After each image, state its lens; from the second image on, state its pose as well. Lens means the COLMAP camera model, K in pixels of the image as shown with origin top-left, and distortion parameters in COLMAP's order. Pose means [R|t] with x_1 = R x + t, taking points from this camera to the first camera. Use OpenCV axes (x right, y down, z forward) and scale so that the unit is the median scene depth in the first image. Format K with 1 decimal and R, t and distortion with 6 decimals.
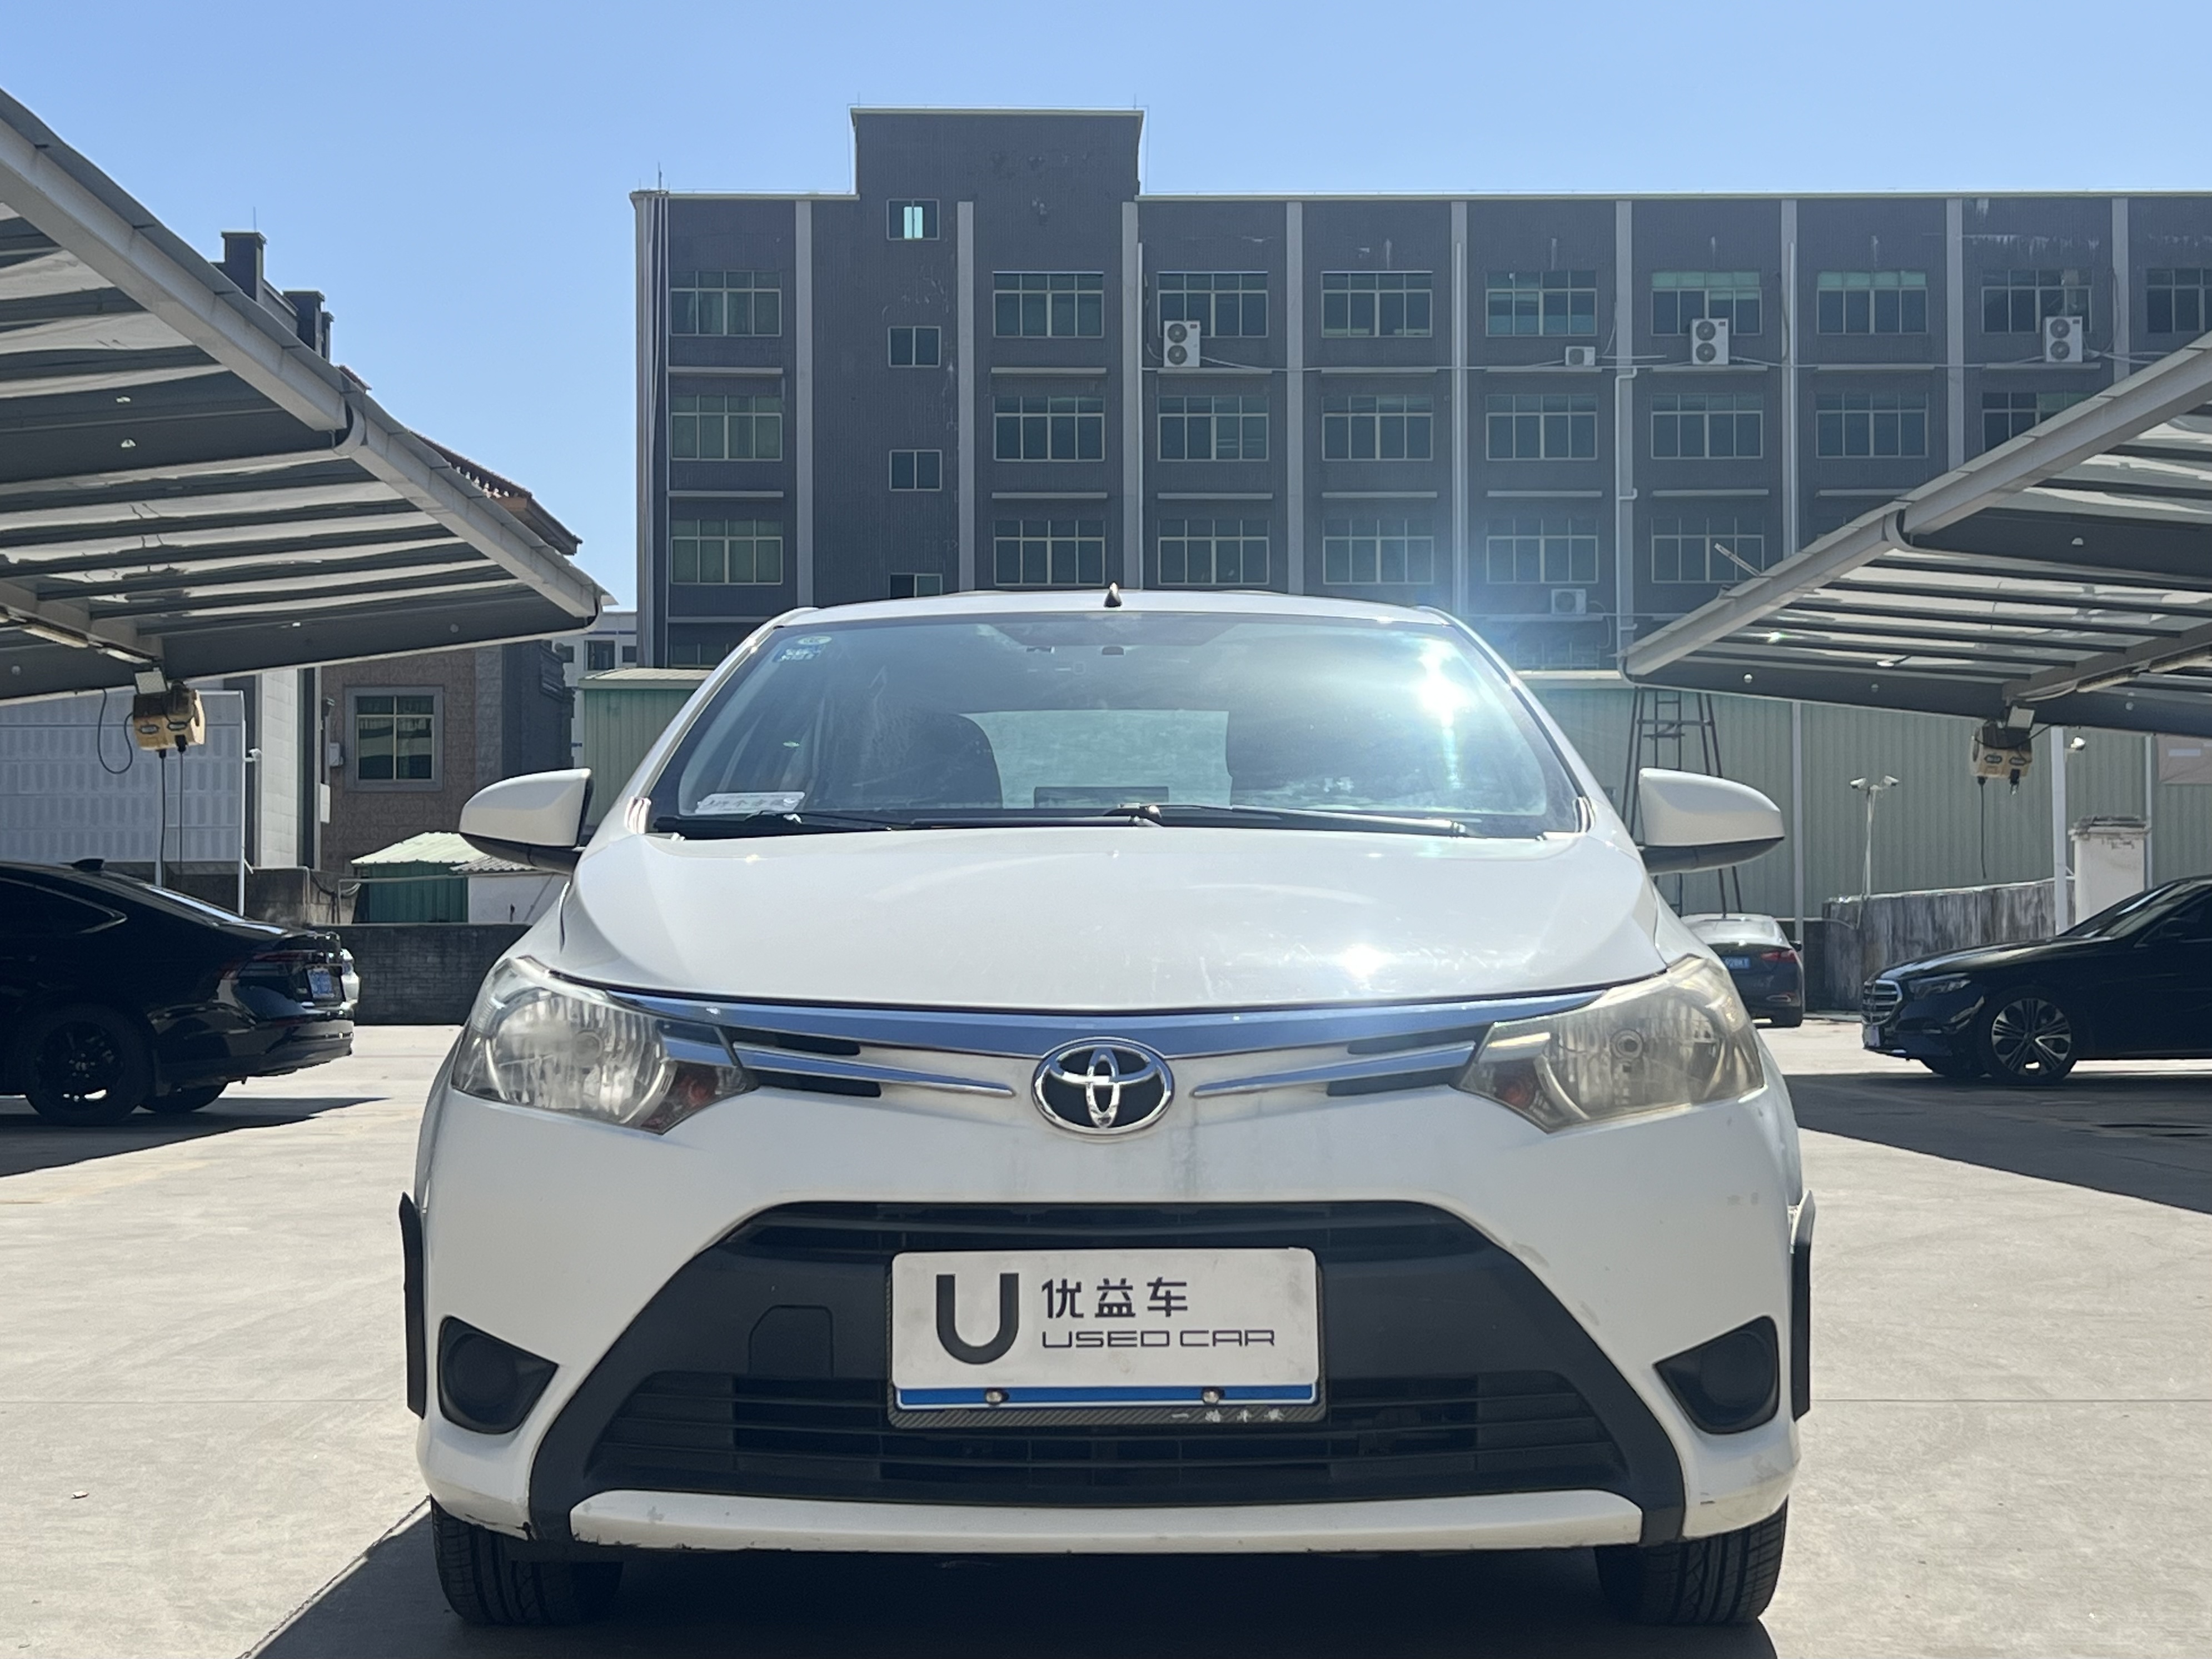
lens RADIAL K [[3384.5, 0, 1106.0], [0, 3384.5, 829.5], [0, 0, 1]] dist [0.224564, -0.724897]
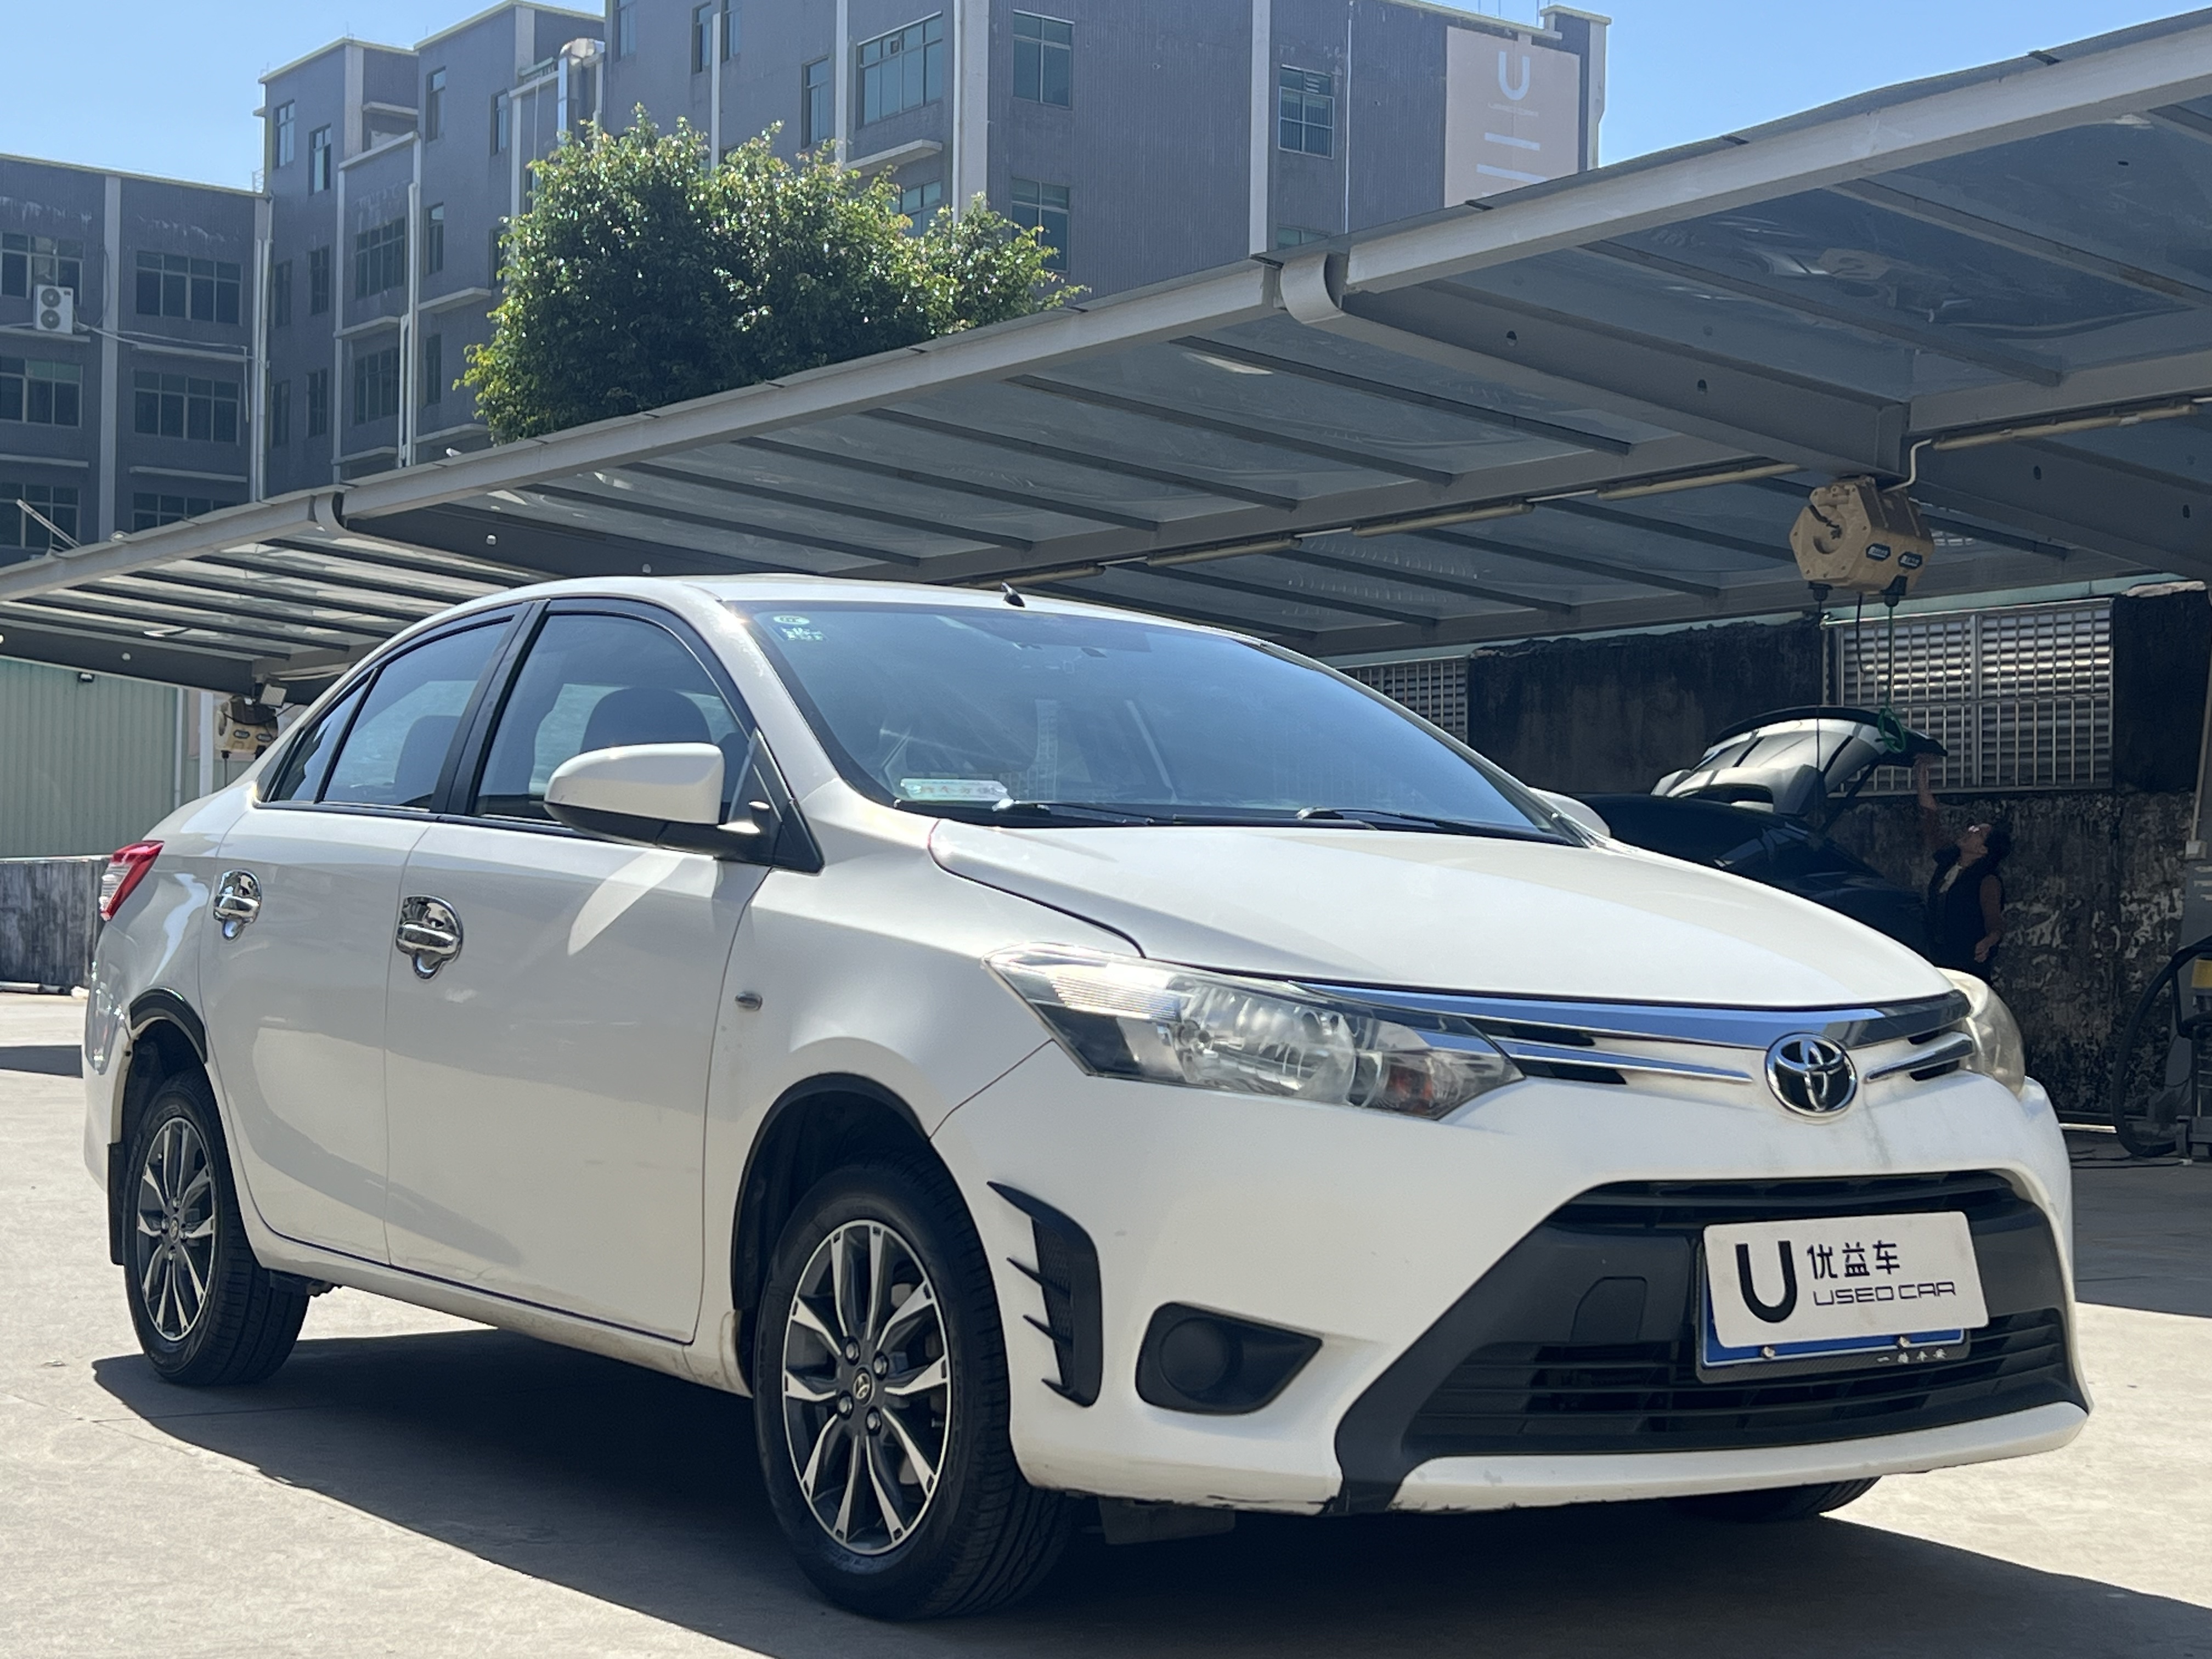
lens RADIAL K [[3347.5, 0, 1106.0], [0, 3347.5, 829.5], [0, 0, 1]] dist [0.220282, -0.758516]
pose [[0.816059, 0.033547, 0.576994, -0.846296], [-0.038864, 0.999240, -0.003131, 0.006916], [-0.576660, -0.019869, 0.816743, 0.216295]]
